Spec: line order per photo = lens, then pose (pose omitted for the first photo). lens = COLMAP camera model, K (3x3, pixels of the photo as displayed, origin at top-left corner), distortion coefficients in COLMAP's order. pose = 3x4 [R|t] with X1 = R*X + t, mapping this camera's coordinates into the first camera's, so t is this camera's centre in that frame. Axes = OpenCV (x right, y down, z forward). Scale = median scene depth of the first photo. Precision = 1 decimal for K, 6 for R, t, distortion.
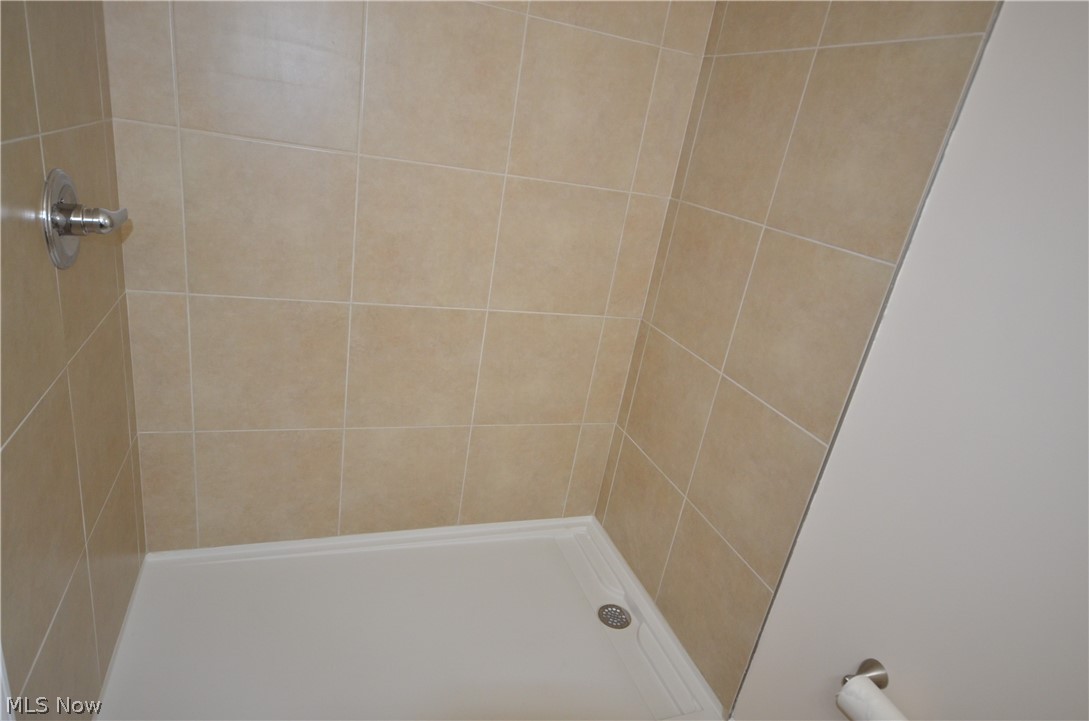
lens RADIAL K [[614.7, 0, 544.5], [0, 614.7, 360.5], [0, 0, 1]] dist [-0.002707, 0.017282]
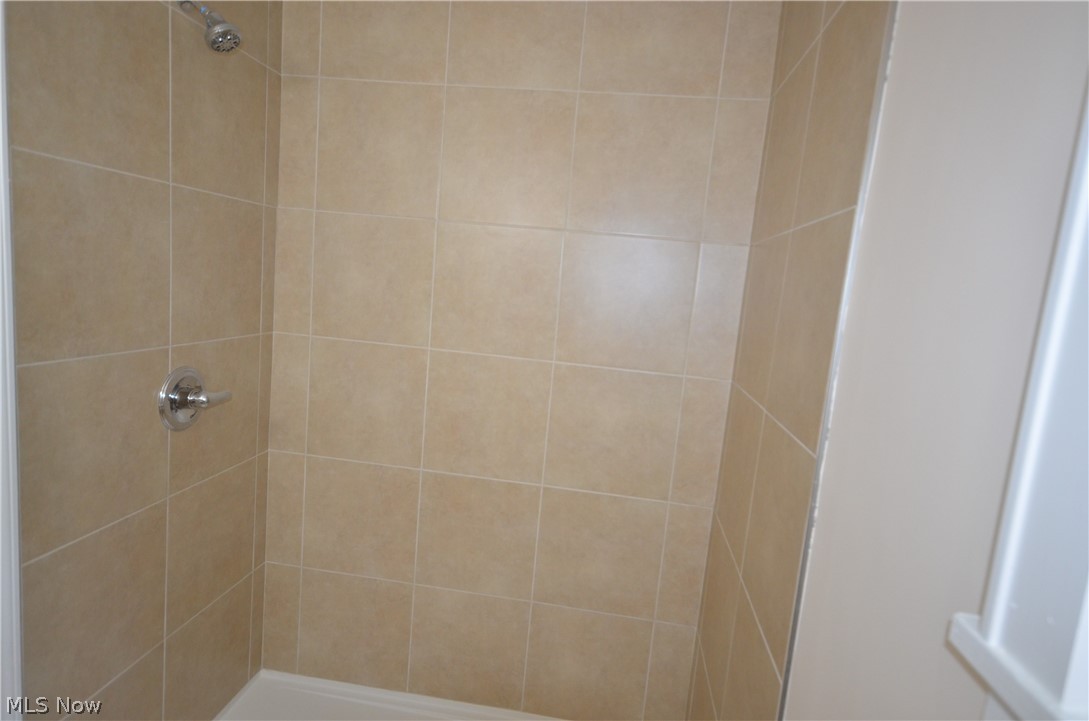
lens RADIAL K [[614.7, 0, 544.5], [0, 614.7, 360.5], [0, 0, 1]] dist [-0.002707, 0.017282]
pose [[0.888278, -0.021045, -0.458823, 0.419221], [-0.112302, 0.958679, -0.261388, -0.013177], [0.445365, 0.283712, 0.849210, 0.051954]]
